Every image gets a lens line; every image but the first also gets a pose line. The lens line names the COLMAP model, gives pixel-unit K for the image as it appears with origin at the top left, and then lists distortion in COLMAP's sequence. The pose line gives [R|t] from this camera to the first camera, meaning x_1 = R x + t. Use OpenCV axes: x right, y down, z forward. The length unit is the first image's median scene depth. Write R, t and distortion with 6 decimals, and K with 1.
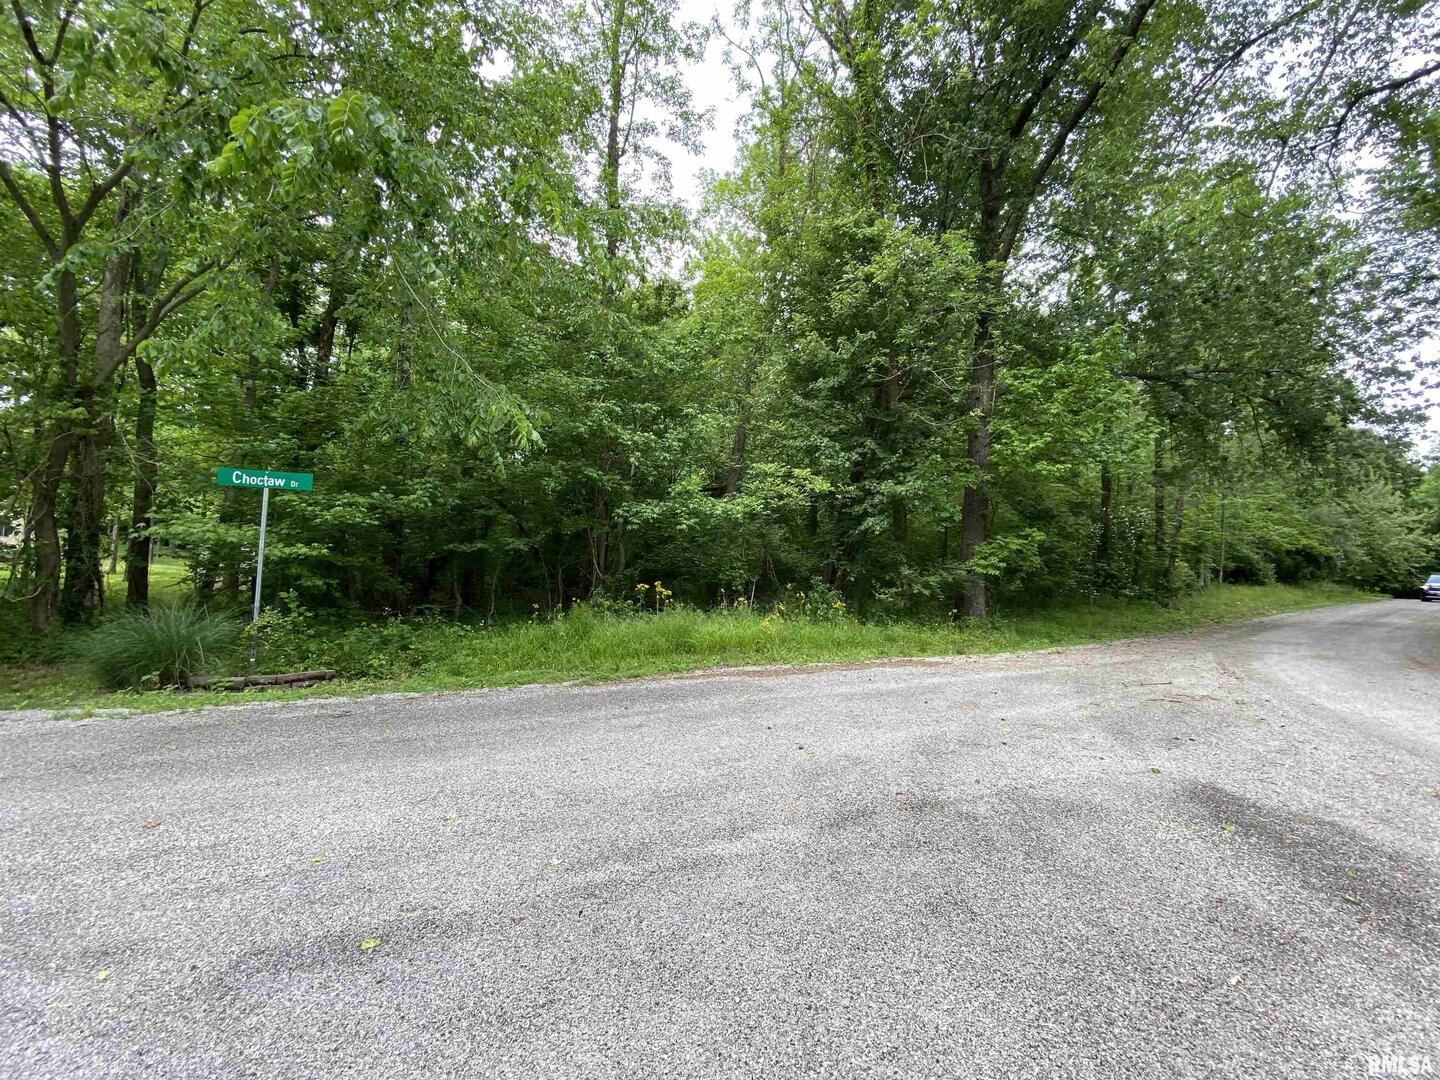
lens RADIAL K [[572.6, 0, 720.0], [0, 572.6, 540.0], [0, 0, 1]] dist [0.020020, -0.026127]
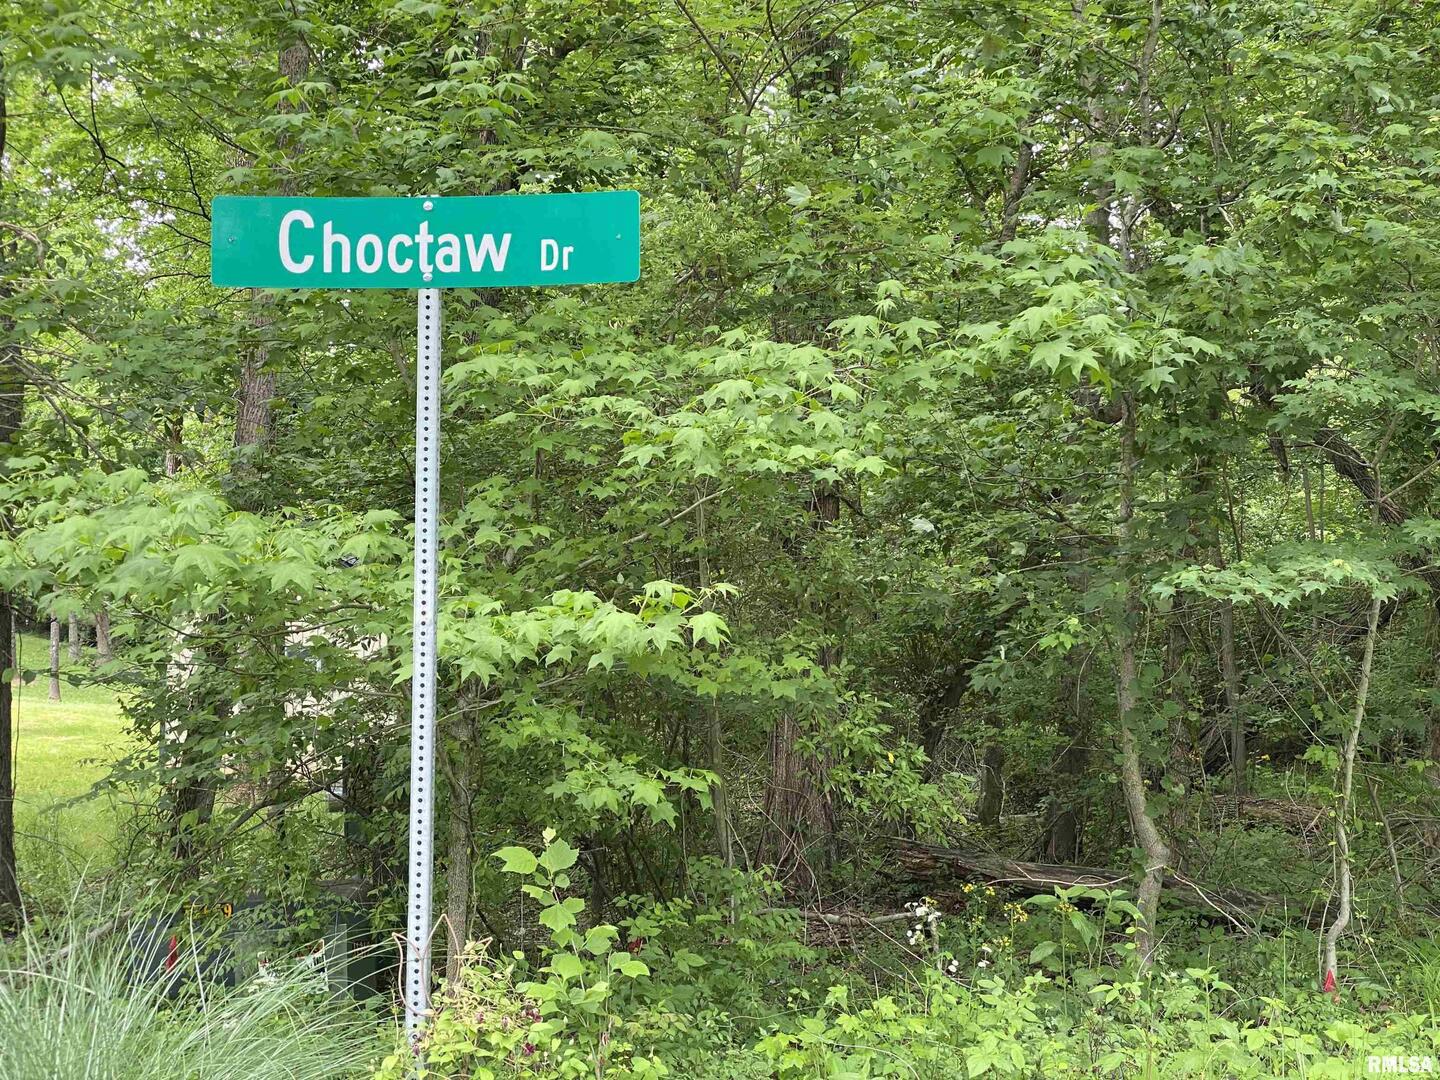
lens RADIAL K [[2208.2, 0, 720.0], [0, 2208.2, 540.0], [0, 0, 1]] dist [0.172223, -0.140761]
pose [[0.878926, -0.055895, -0.473672, -0.322470], [0.050457, 0.998433, -0.024194, 0.009584], [0.474282, -0.002635, 0.880369, 0.358285]]
